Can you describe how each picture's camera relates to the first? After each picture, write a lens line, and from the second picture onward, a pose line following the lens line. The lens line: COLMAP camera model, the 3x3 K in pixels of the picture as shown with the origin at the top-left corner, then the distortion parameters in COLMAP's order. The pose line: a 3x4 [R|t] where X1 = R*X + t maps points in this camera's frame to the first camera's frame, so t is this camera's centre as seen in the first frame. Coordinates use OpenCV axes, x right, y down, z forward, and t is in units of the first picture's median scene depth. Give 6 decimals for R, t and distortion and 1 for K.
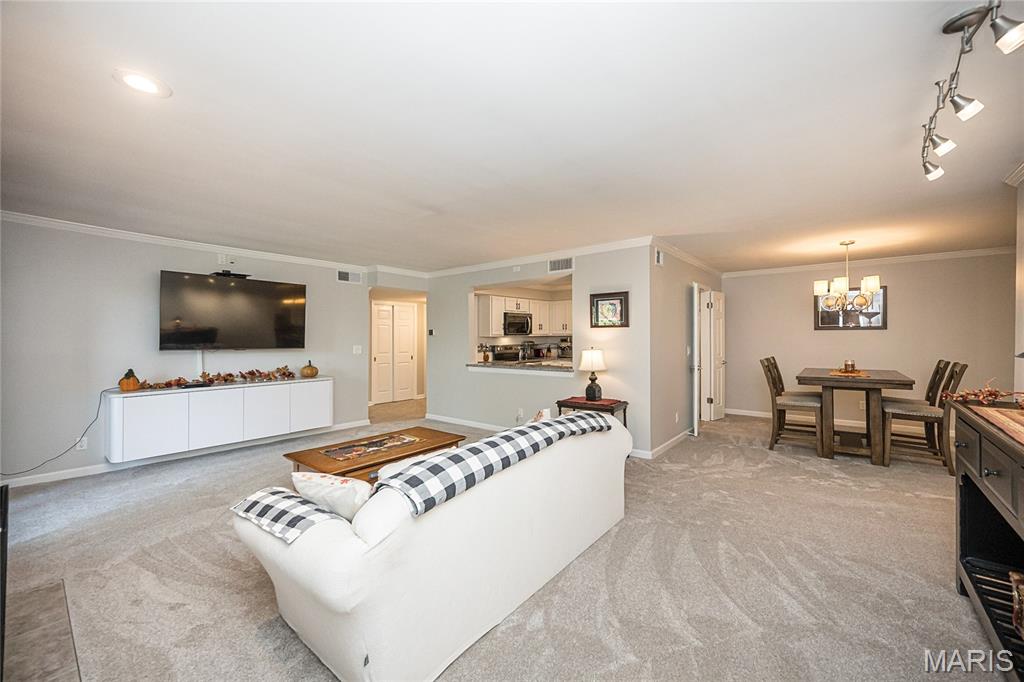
lens RADIAL K [[408.0, 0, 511.0], [0, 408.0, 336.9], [0, 0, 1]] dist [-0.001814, -0.000248]
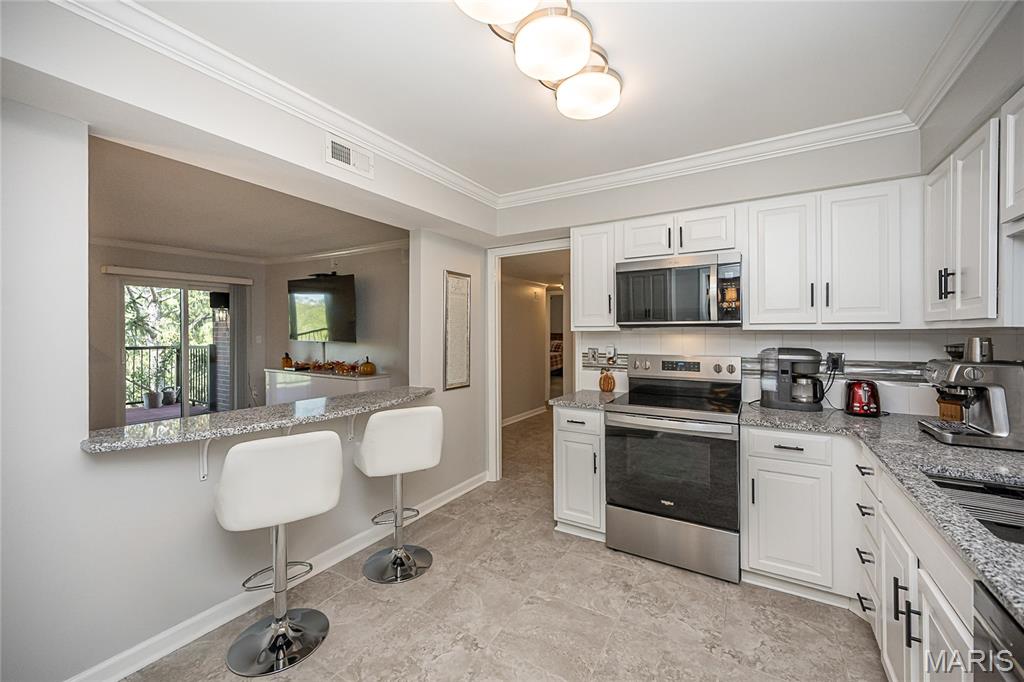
lens RADIAL K [[408.0, 0, 516.3], [0, 408.0, 336.9], [0, 0, 1]] dist [-0.001814, -0.000248]
pose [[0.145321, 0.019317, -0.989196, 0.324947], [-0.002045, 0.999813, 0.019224, -0.003099], [0.989383, -0.000770, 0.145333, 0.848914]]
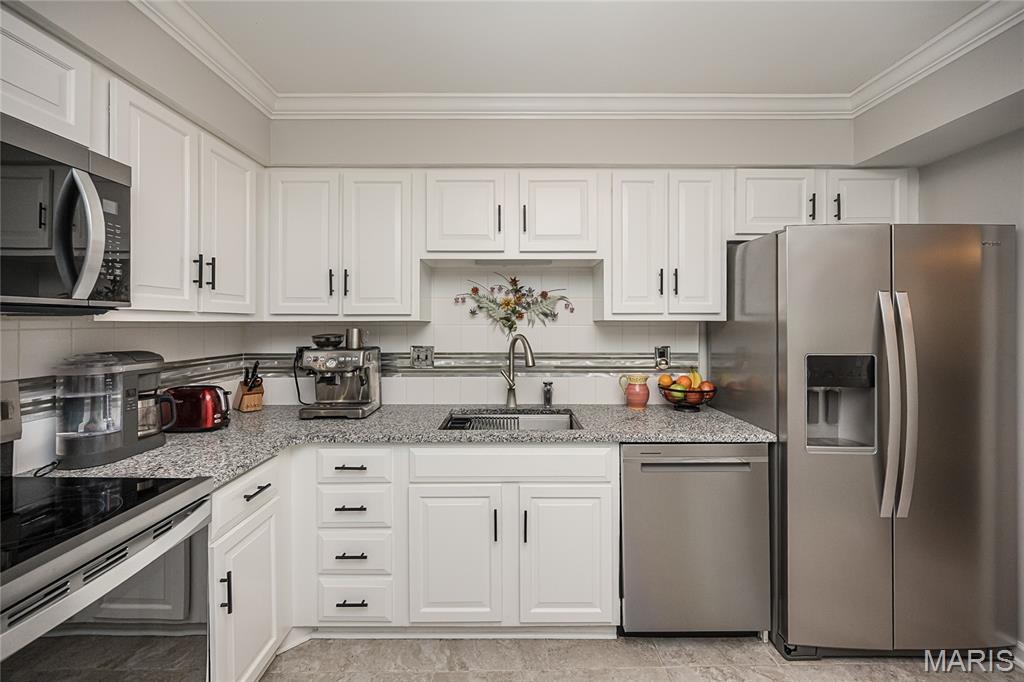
lens RADIAL K [[408.0, 0, 505.3], [0, 408.0, 325.3], [0, 0, 1]] dist [-0.001814, -0.000248]
pose [[0.783788, 0.007209, 0.620987, 0.072219], [-0.004521, 0.999972, -0.005902, 0.000128], [-0.621013, 0.001819, 0.783798, 0.859127]]
